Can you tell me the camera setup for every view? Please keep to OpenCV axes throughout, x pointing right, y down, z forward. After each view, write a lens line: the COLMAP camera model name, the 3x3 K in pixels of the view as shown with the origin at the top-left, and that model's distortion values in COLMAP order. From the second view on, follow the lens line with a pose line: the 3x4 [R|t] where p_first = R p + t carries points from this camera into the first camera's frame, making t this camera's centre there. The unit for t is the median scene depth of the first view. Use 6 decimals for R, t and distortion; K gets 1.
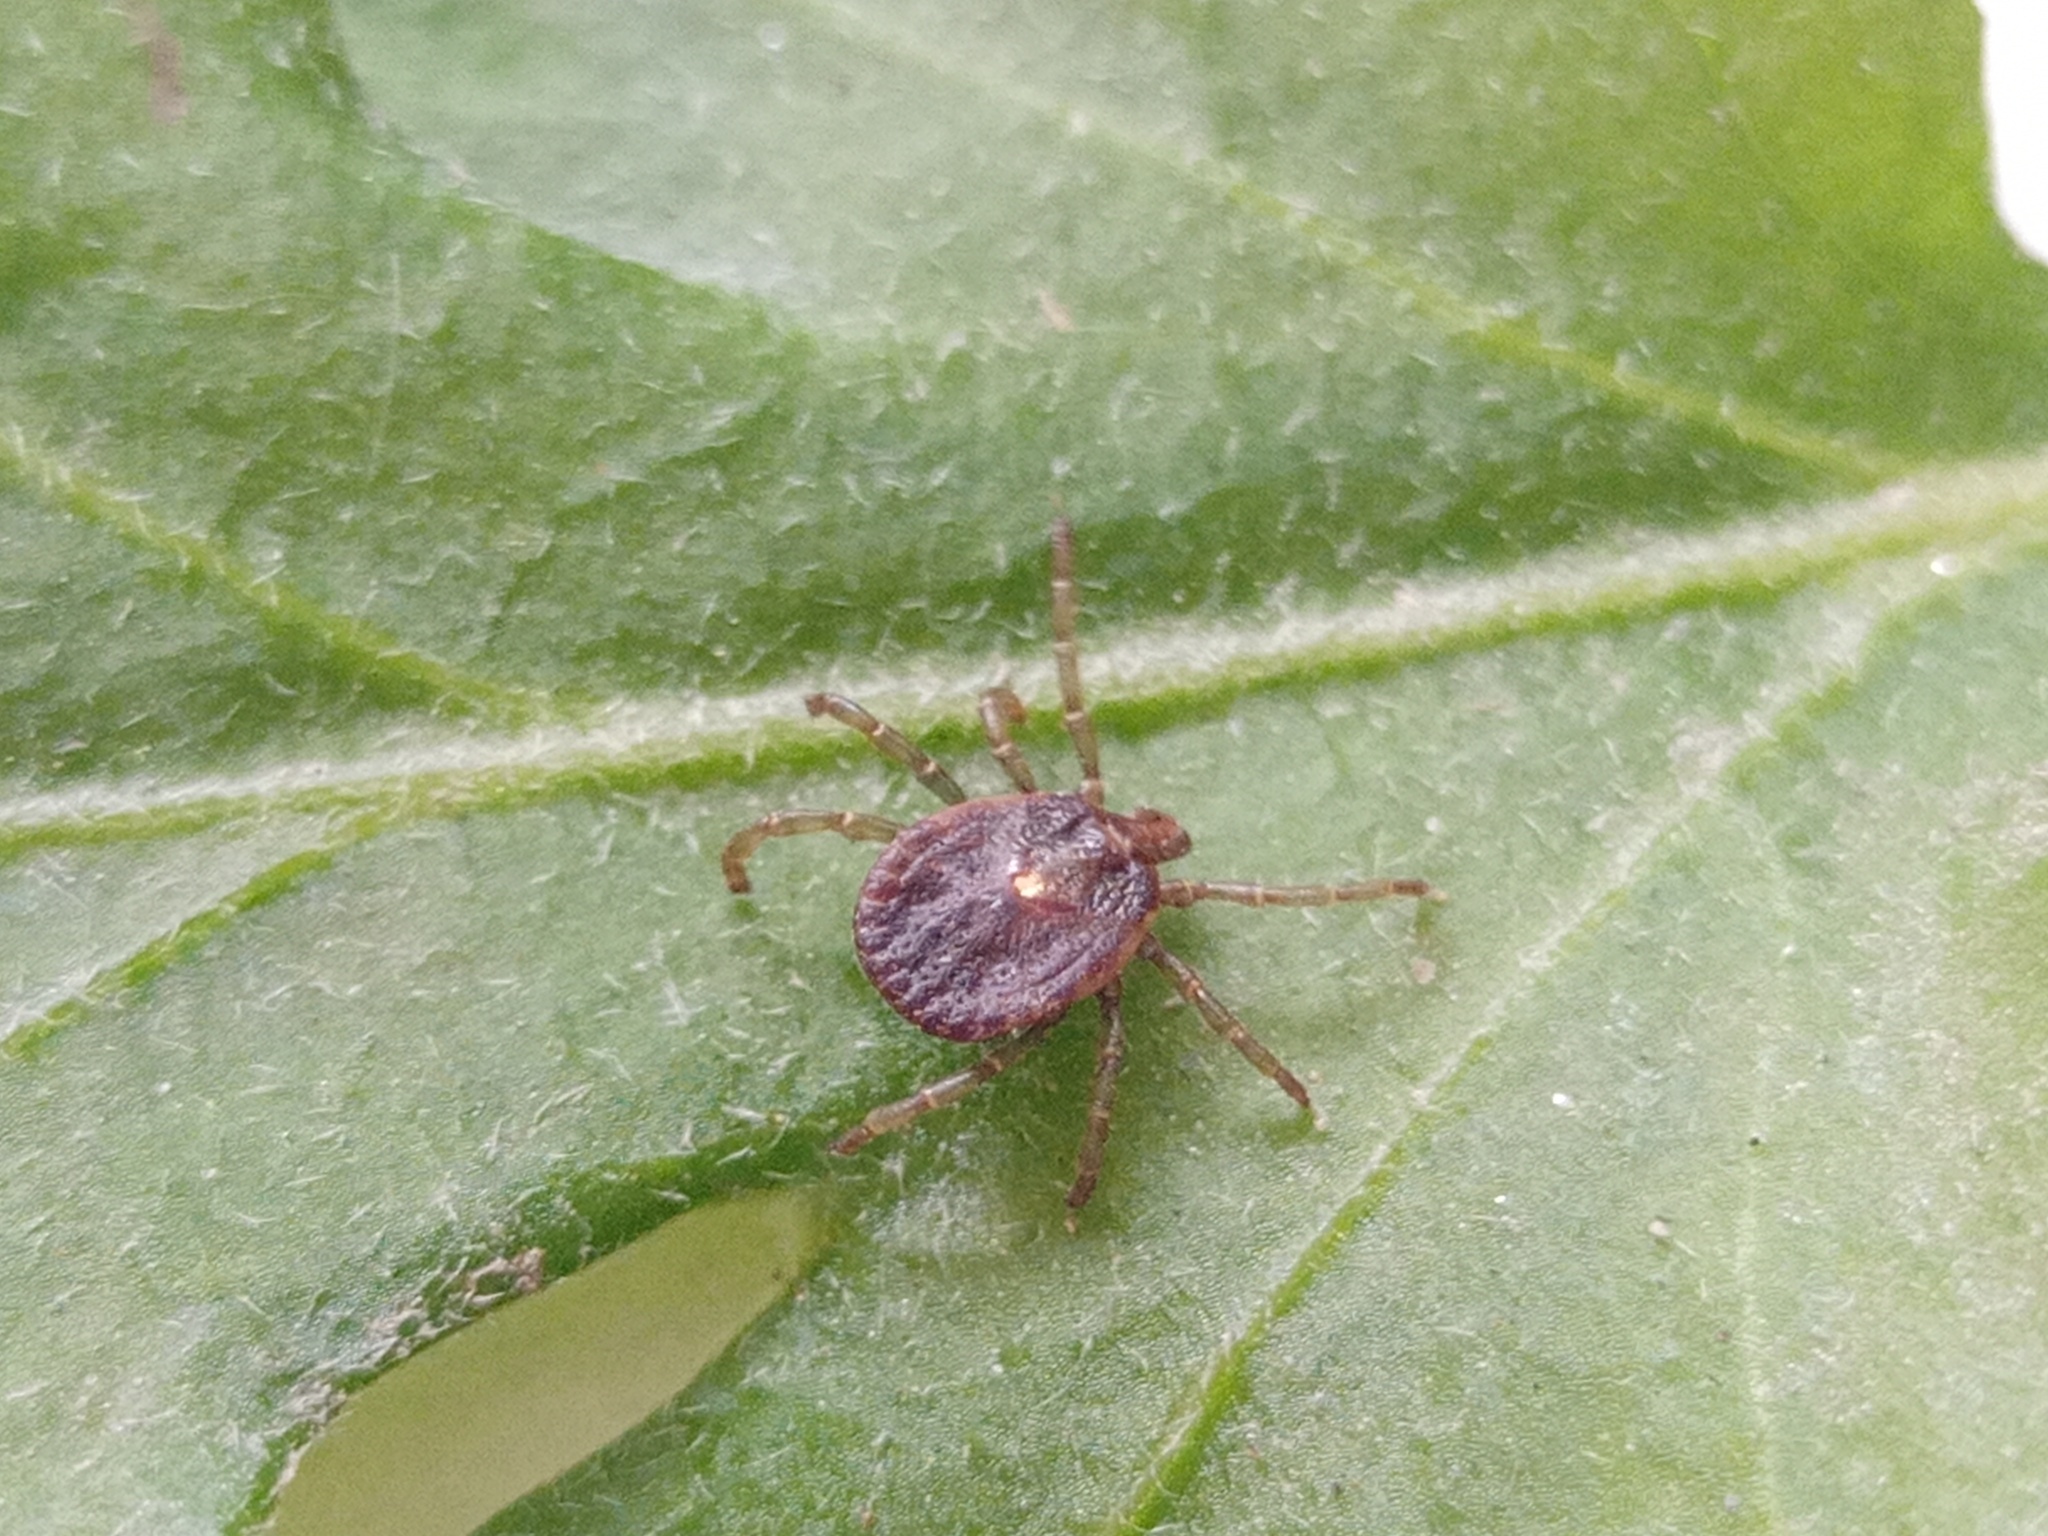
lens RADIAL K [[824.0, 0, 1038.6], [0, 824.0, 757.2], [0, 0, 1]] dist [-0.002107, 0.000559]
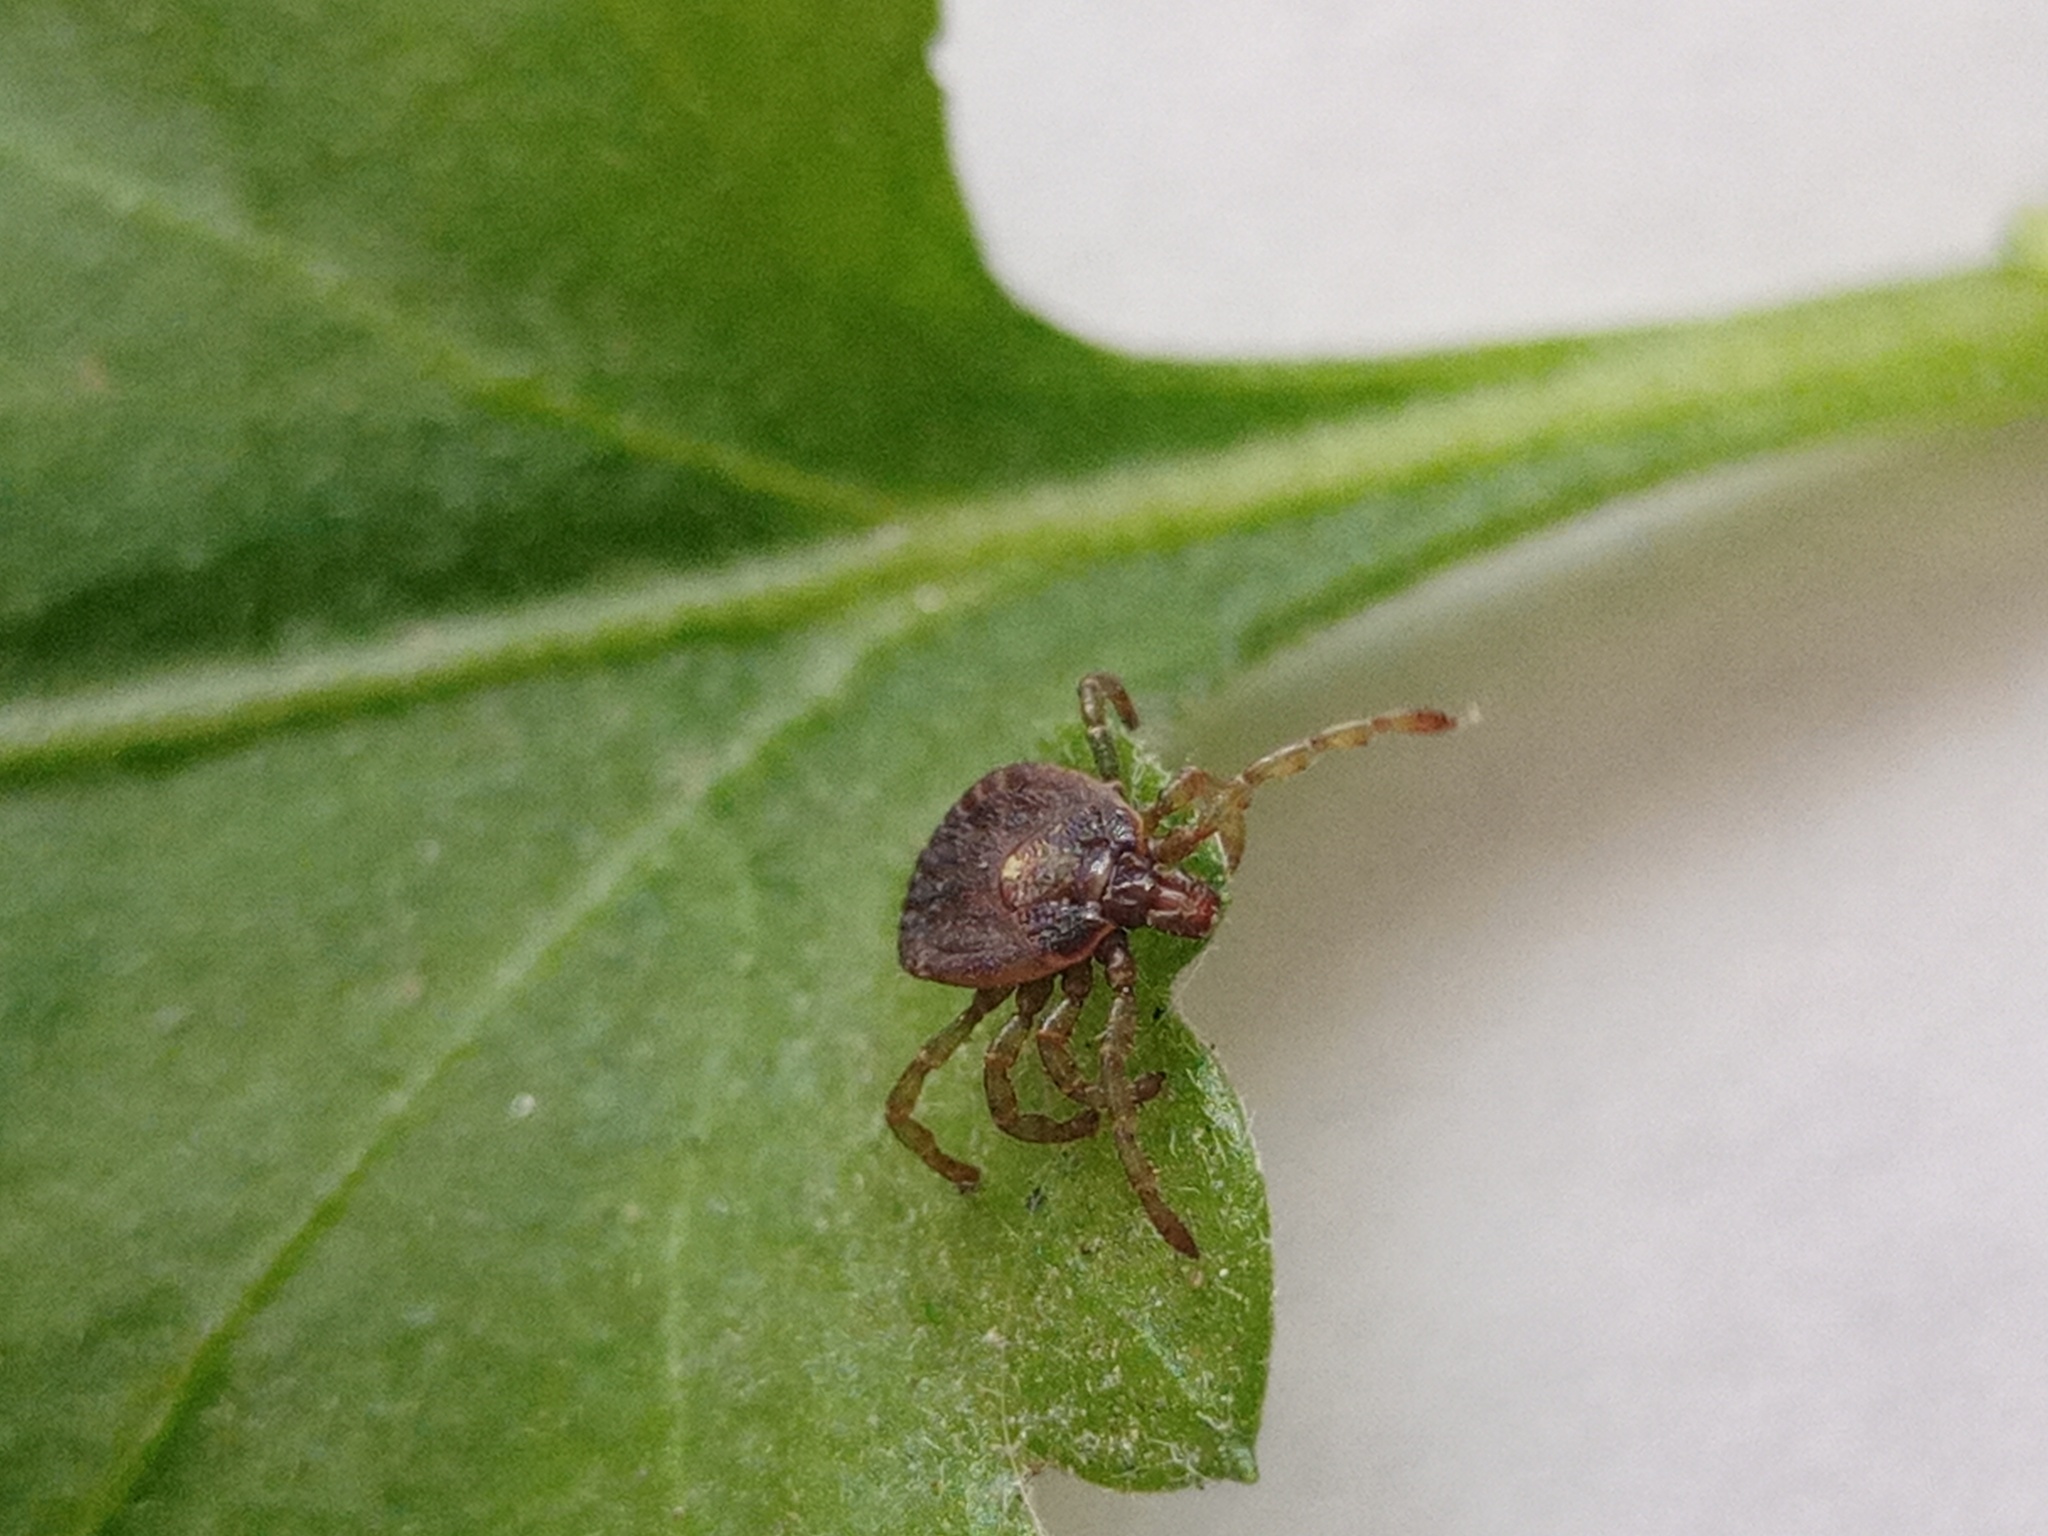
lens RADIAL K [[824.0, 0, 1018.9], [0, 824.0, 764.6], [0, 0, 1]] dist [-0.002107, 0.000559]
pose [[0.999847, -0.017436, 0.001416, 1.268047], [0.017431, 0.999843, 0.003146, -0.019851], [-0.001471, -0.003121, 0.999994, -0.077071]]
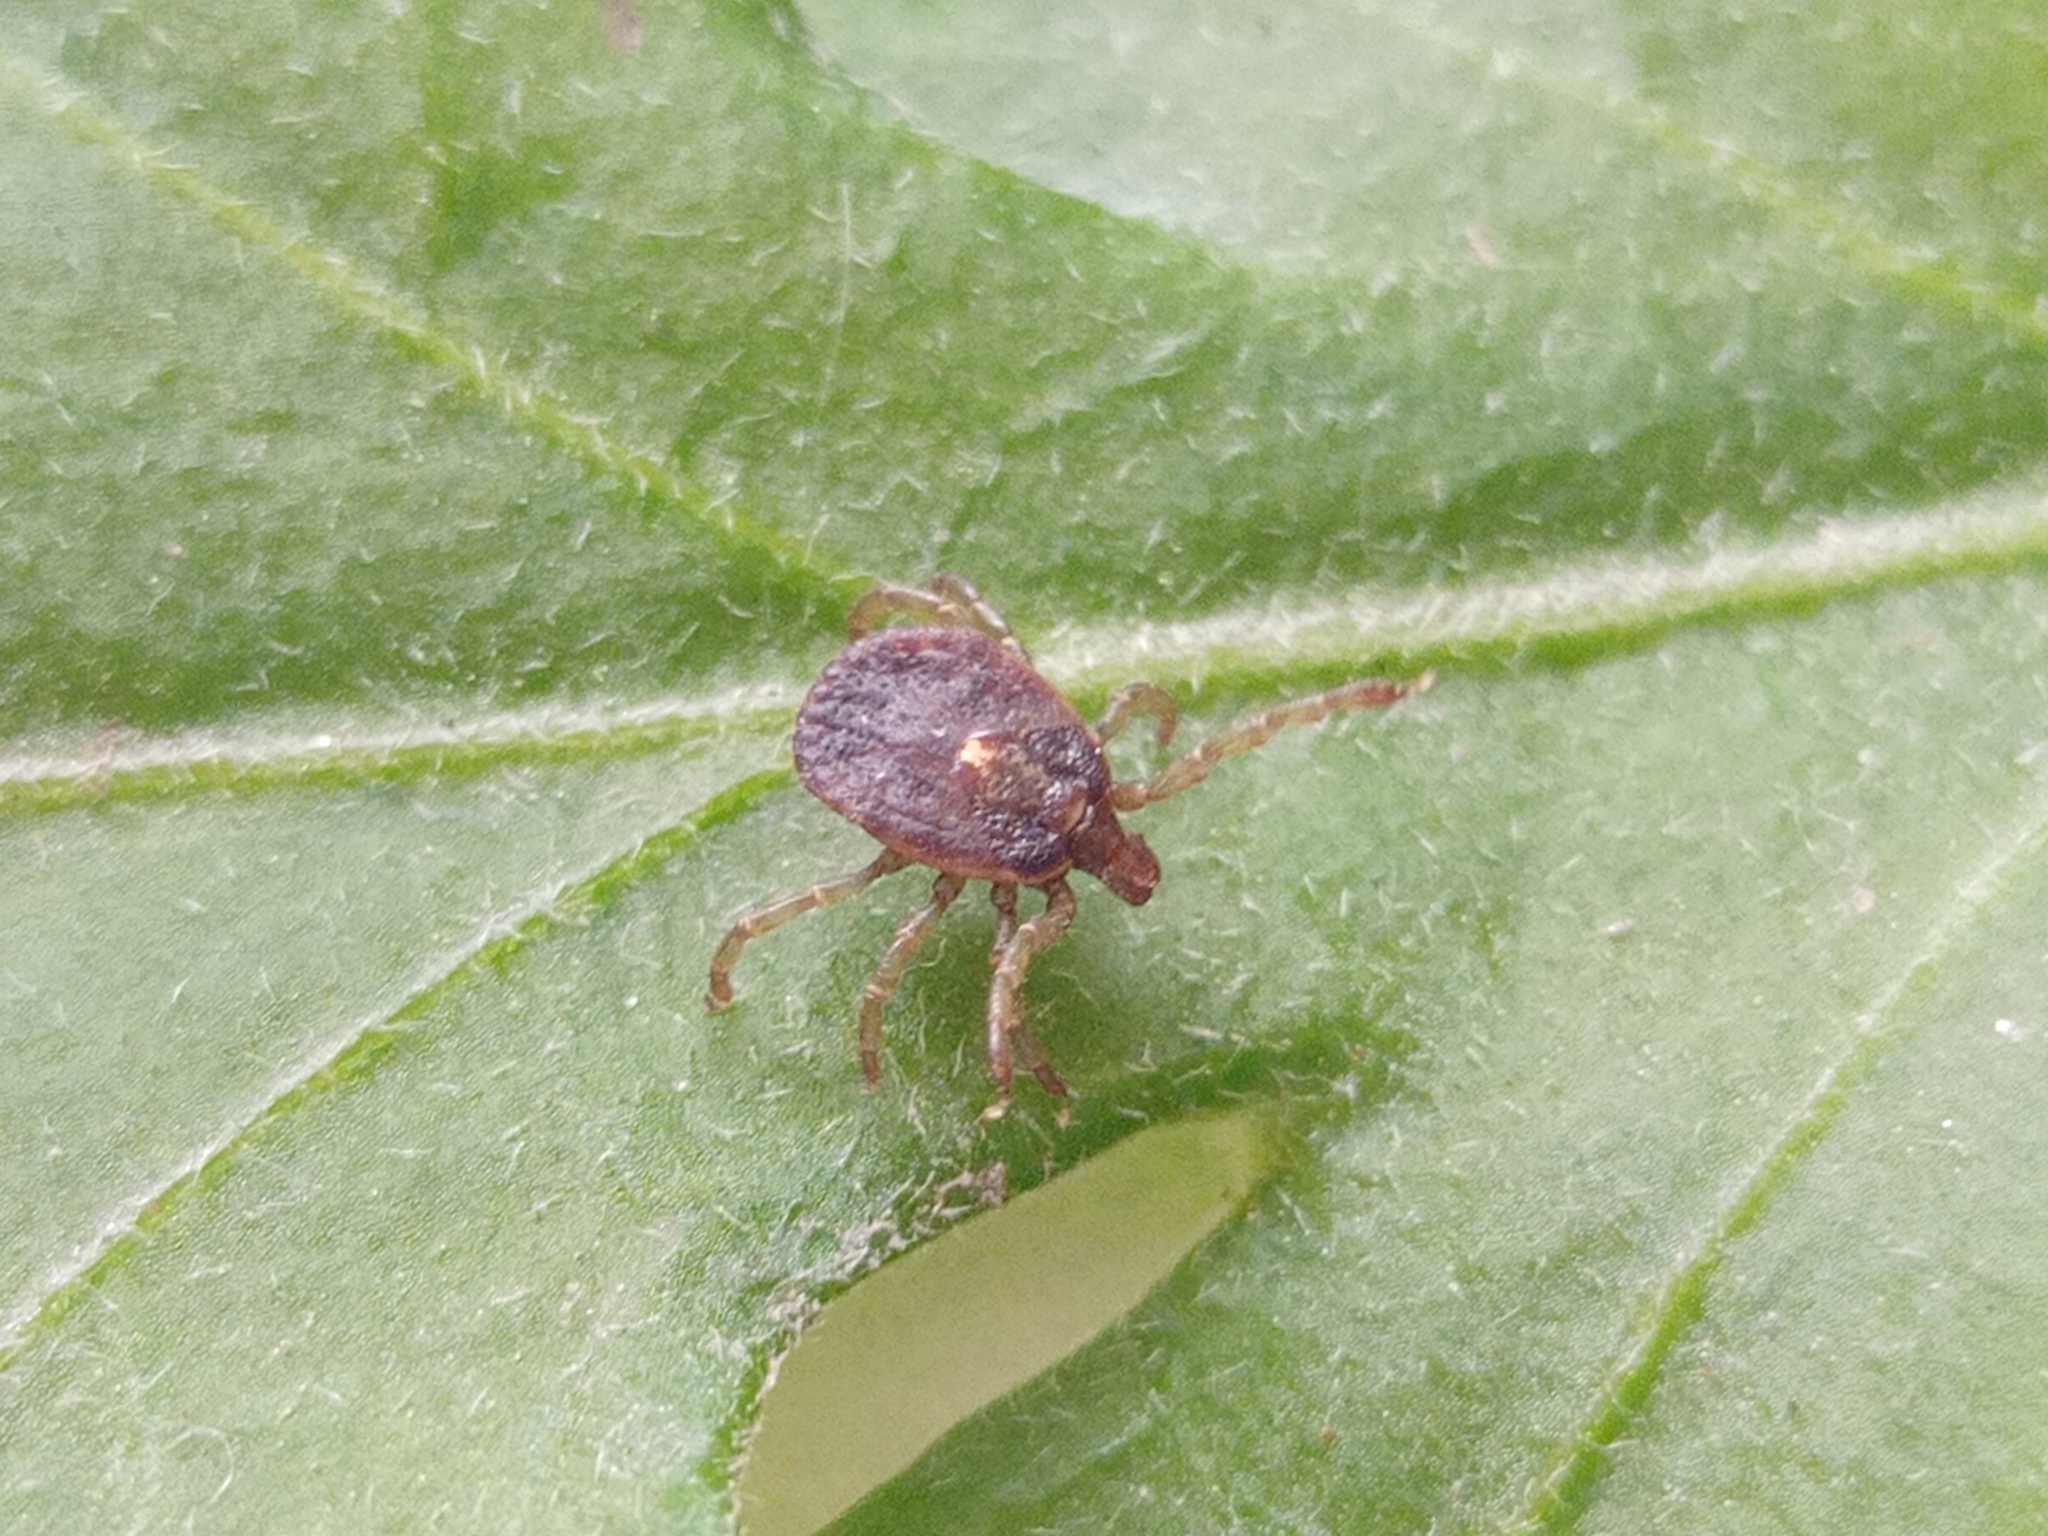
lens RADIAL K [[824.0, 0, 1011.6], [0, 824.0, 783.6], [0, 0, 1]] dist [-0.002107, 0.000559]
pose [[0.999964, 0.008498, -0.000408, -0.579485], [-0.008498, 0.999964, -0.000316, 0.126233], [0.000406, 0.000319, 1.000000, -0.011576]]
